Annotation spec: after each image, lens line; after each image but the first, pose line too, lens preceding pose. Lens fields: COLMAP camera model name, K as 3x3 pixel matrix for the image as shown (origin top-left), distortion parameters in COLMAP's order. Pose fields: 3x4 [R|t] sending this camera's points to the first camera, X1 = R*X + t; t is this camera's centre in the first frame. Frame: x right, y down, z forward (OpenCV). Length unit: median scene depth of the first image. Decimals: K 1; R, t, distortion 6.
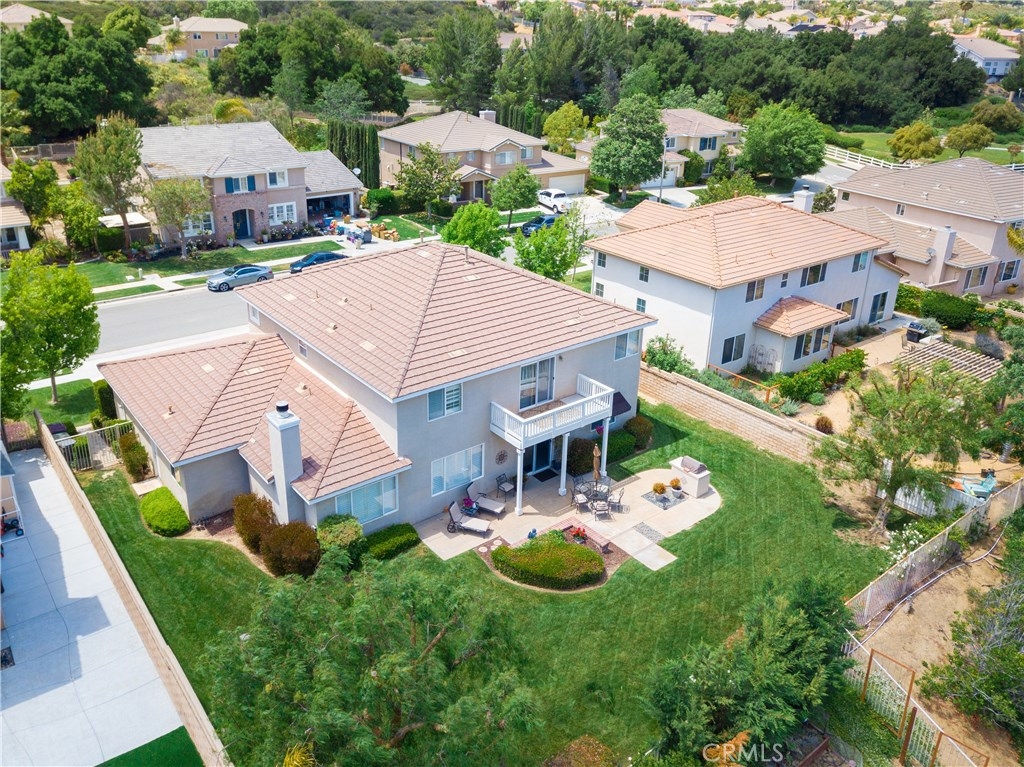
lens RADIAL K [[783.4, 0, 510.2], [0, 783.4, 384.7], [0, 0, 1]] dist [0.032305, -0.011619]
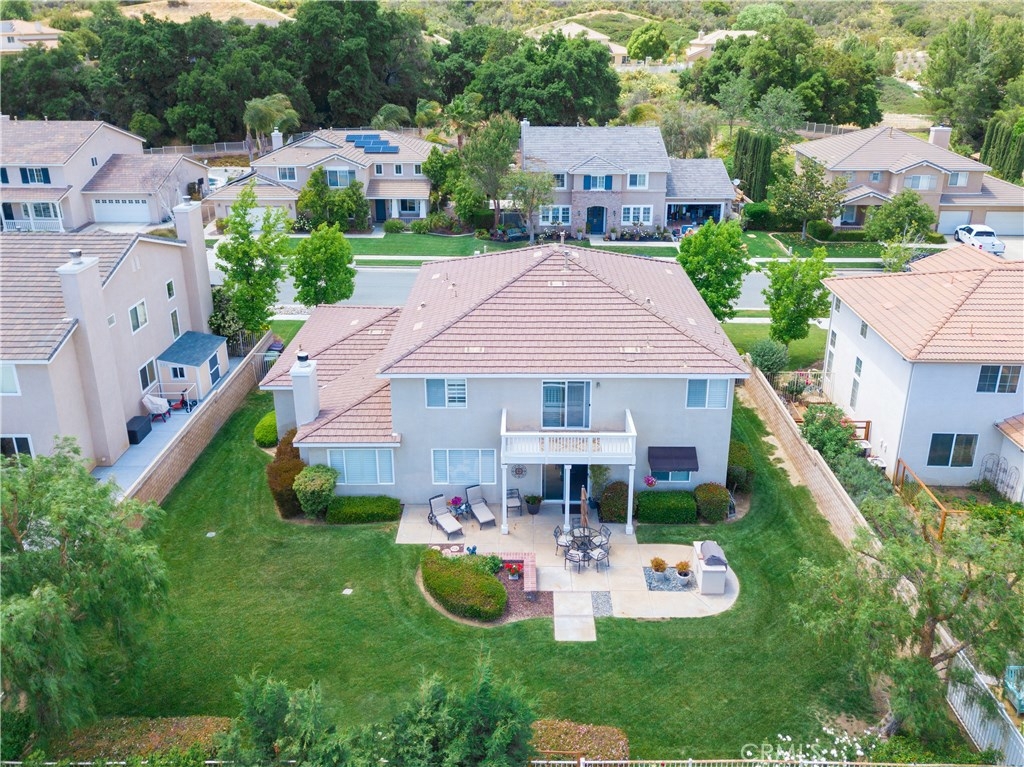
lens RADIAL K [[783.4, 0, 515.7], [0, 783.4, 379.1], [0, 0, 1]] dist [0.032305, -0.011619]
pose [[0.779601, 0.235677, -0.580241, 0.236119], [-0.248110, 0.966911, 0.059374, -0.032592], [0.575034, 0.097675, 0.812278, 0.099478]]
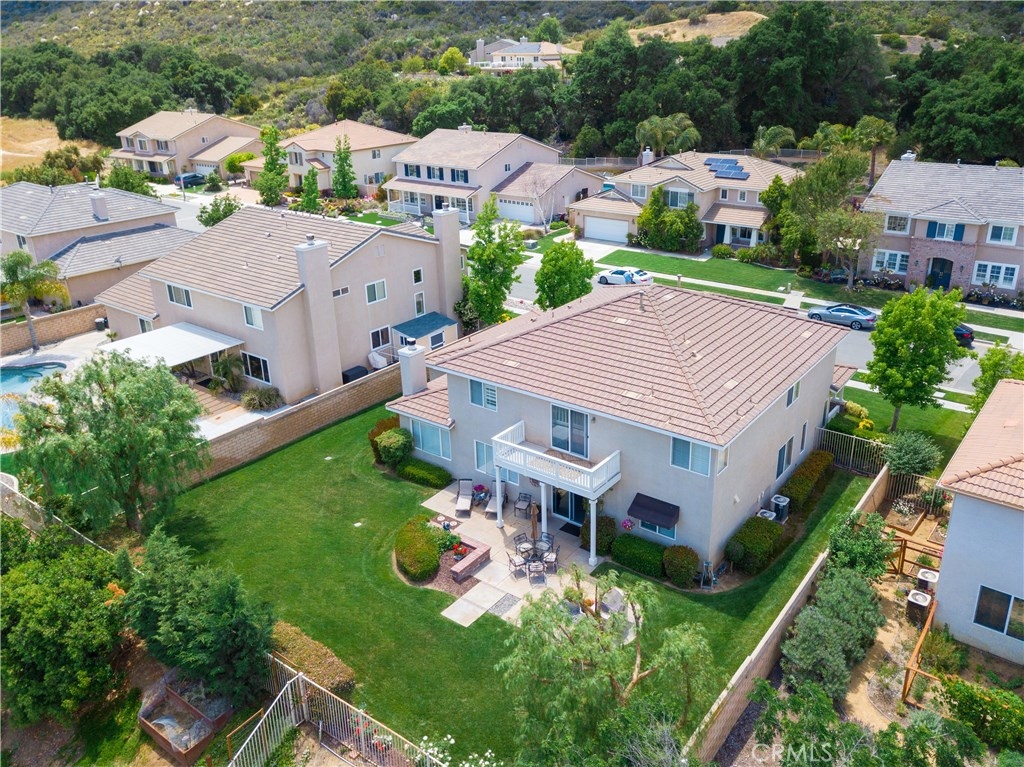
lens RADIAL K [[783.4, 0, 519.5], [0, 783.4, 412.5], [0, 0, 1]] dist [0.032305, -0.011619]
pose [[0.260507, 0.388957, -0.883656, 0.405192], [-0.386638, 0.880691, 0.273669, -0.123301], [0.884674, 0.270362, 0.379812, 0.258115]]
